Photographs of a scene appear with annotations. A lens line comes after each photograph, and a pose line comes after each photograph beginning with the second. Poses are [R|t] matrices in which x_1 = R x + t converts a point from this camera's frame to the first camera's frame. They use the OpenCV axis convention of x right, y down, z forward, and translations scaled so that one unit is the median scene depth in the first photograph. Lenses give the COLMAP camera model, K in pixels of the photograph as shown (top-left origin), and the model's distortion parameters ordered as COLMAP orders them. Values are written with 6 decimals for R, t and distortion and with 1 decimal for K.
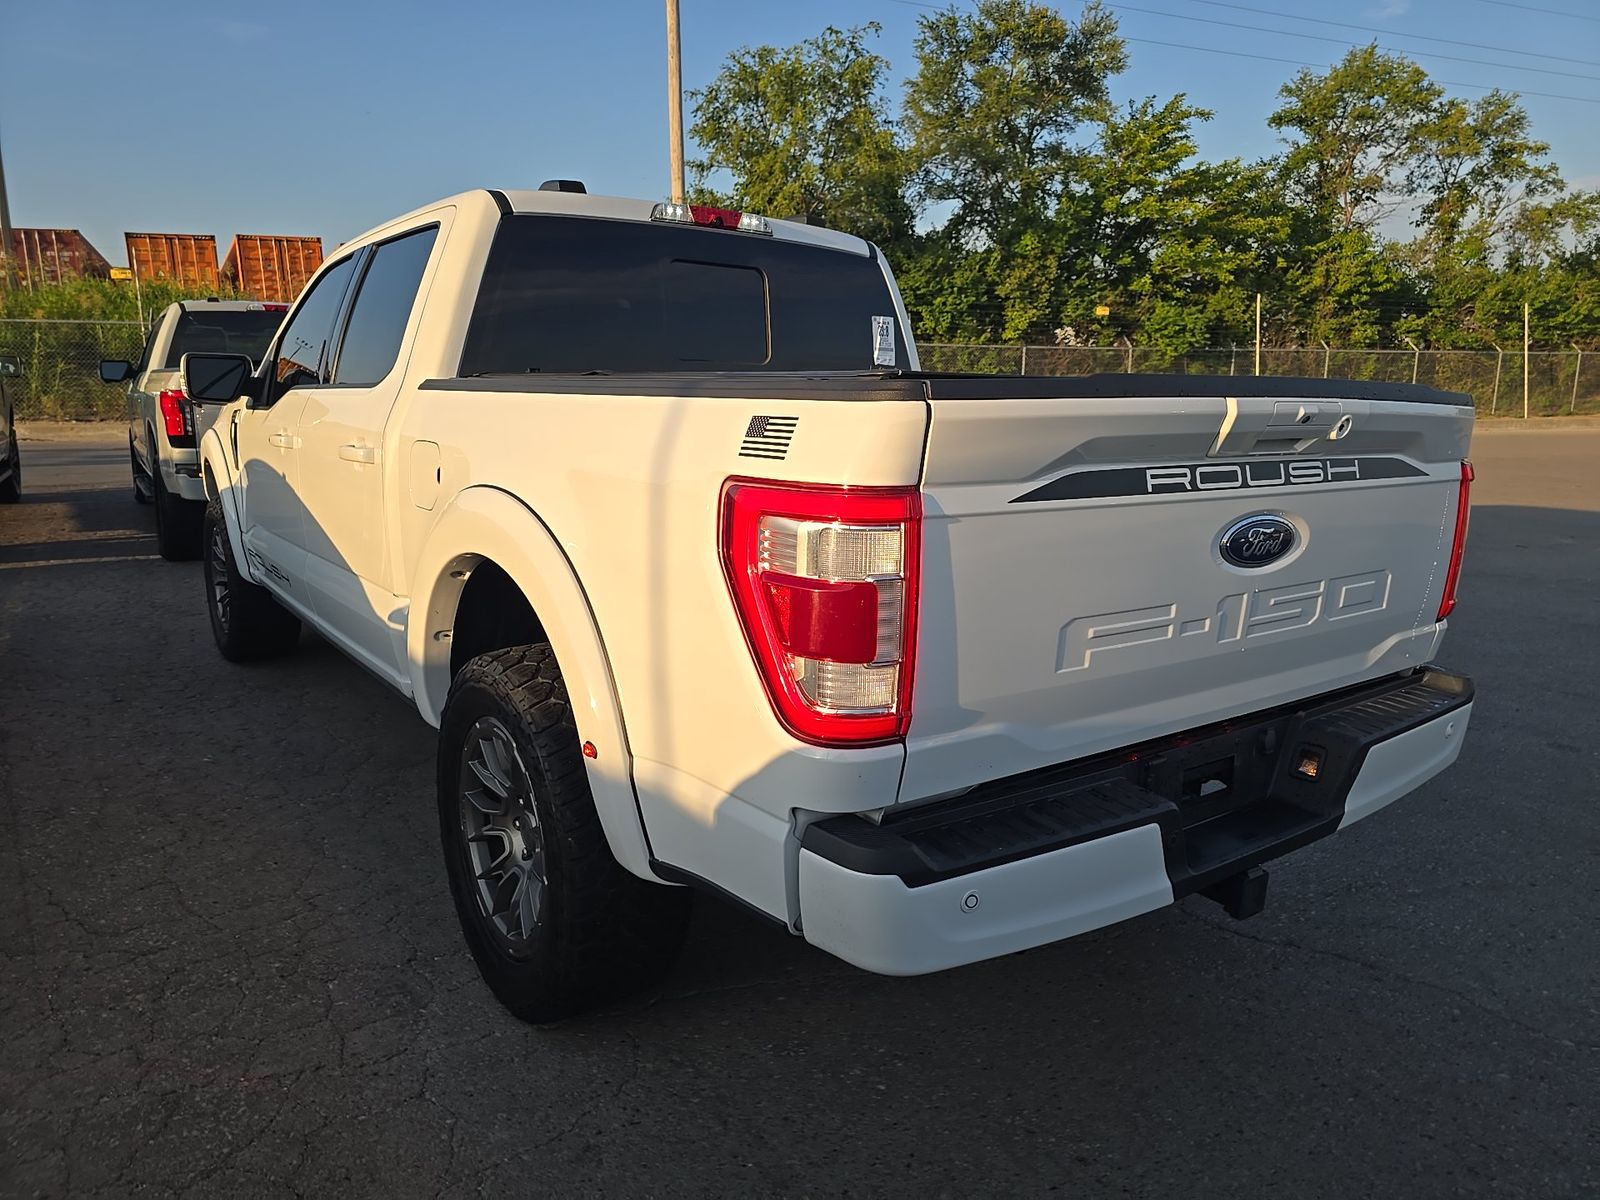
lens RADIAL K [[1073.4, 0, 796.6], [0, 1073.4, 590.5], [0, 0, 1]] dist [0.019596, -0.019551]
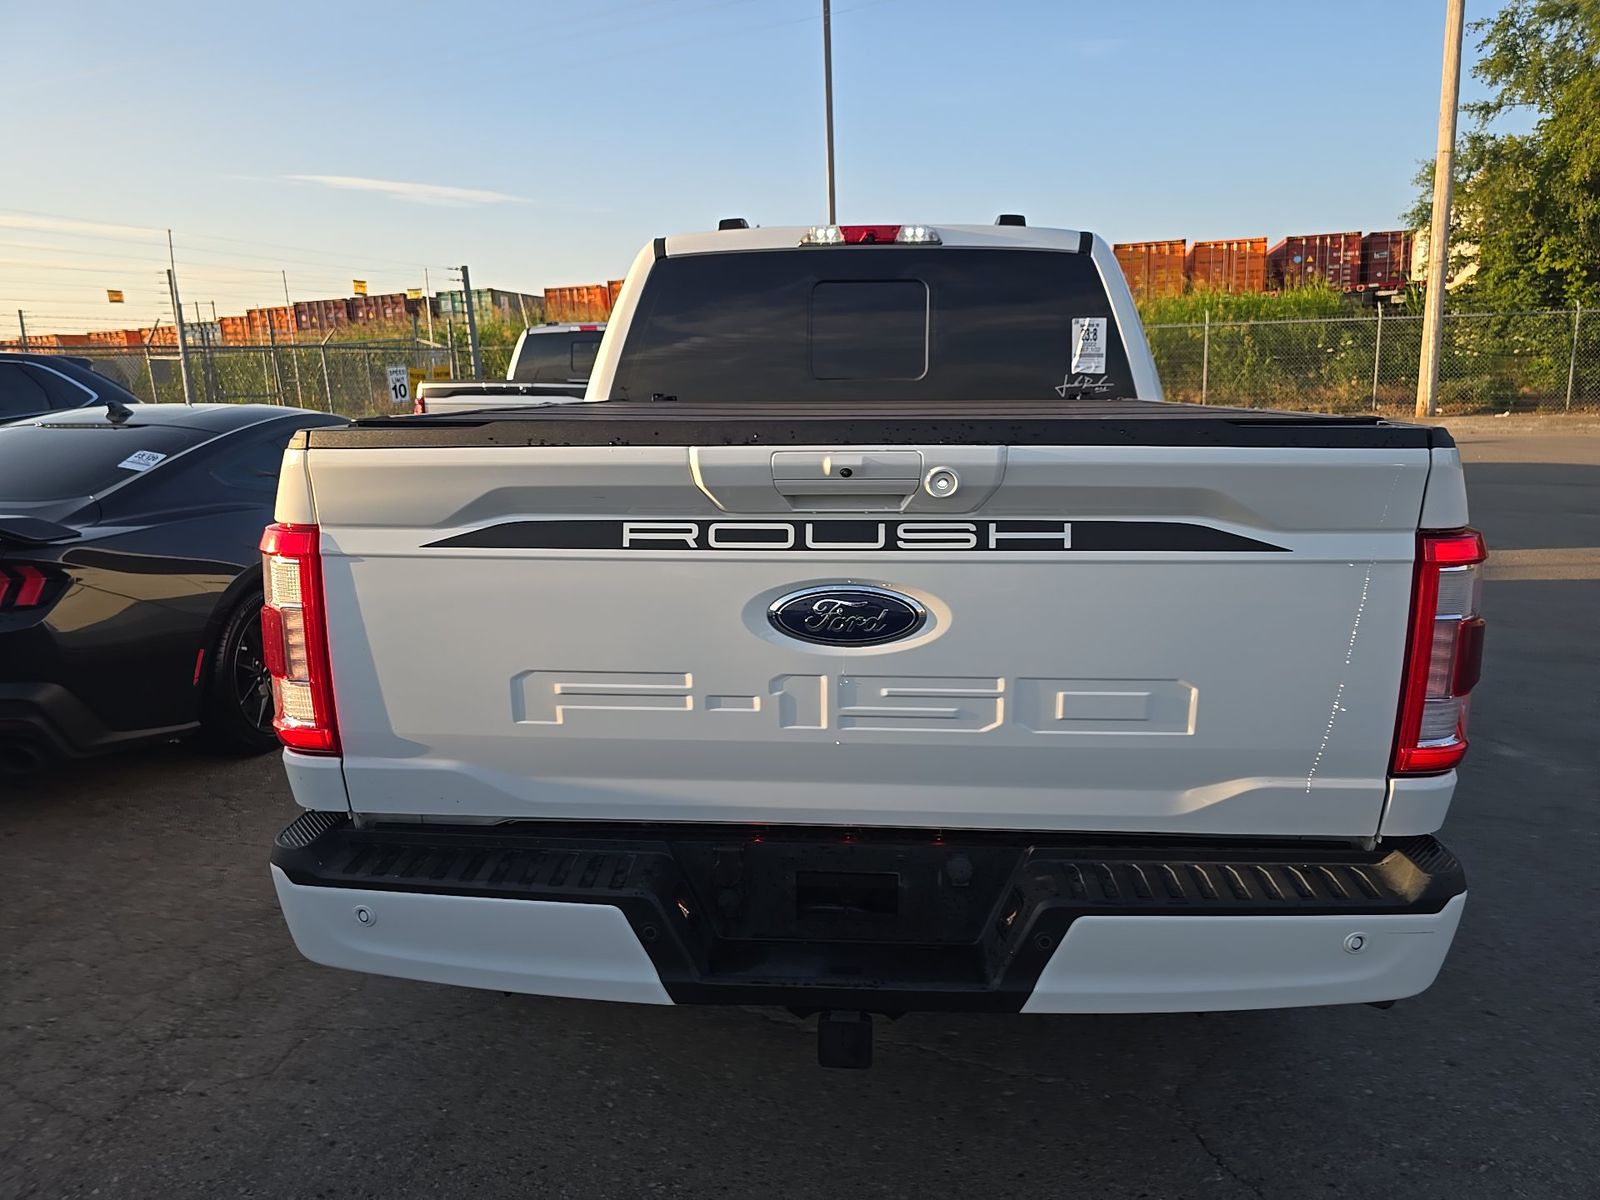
lens RADIAL K [[1073.4, 0, 789.1], [0, 1073.4, 555.6], [0, 0, 1]] dist [0.019596, -0.019551]
pose [[0.771008, 0.084268, -0.631225, 0.581893], [-0.096214, 0.995242, 0.015345, -0.063878], [0.629515, 0.048901, 0.775448, 0.212620]]
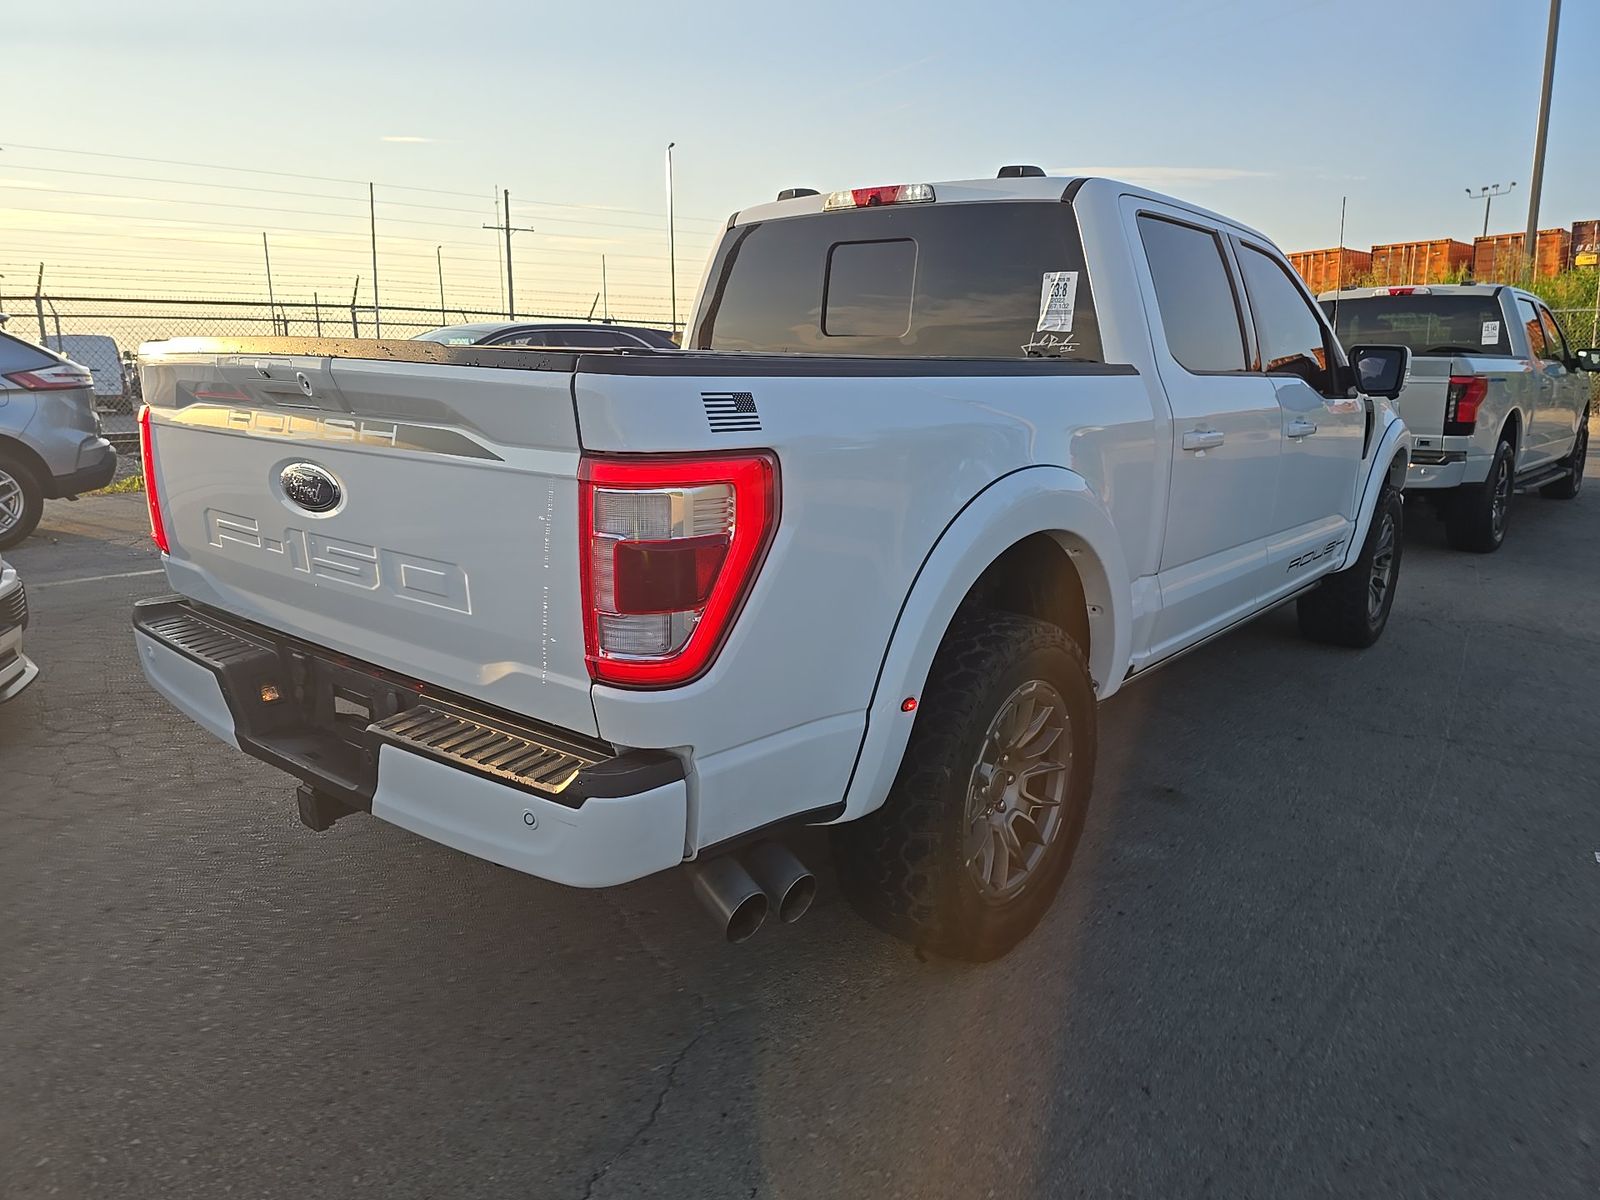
lens RADIAL K [[1073.4, 0, 839.1], [0, 1073.4, 561.9], [0, 0, 1]] dist [0.019596, -0.019551]
pose [[0.278283, 0.167515, -0.945779, 1.066008], [-0.182984, 0.975886, 0.119007, -0.132038], [0.942908, 0.139945, 0.302226, 0.779890]]
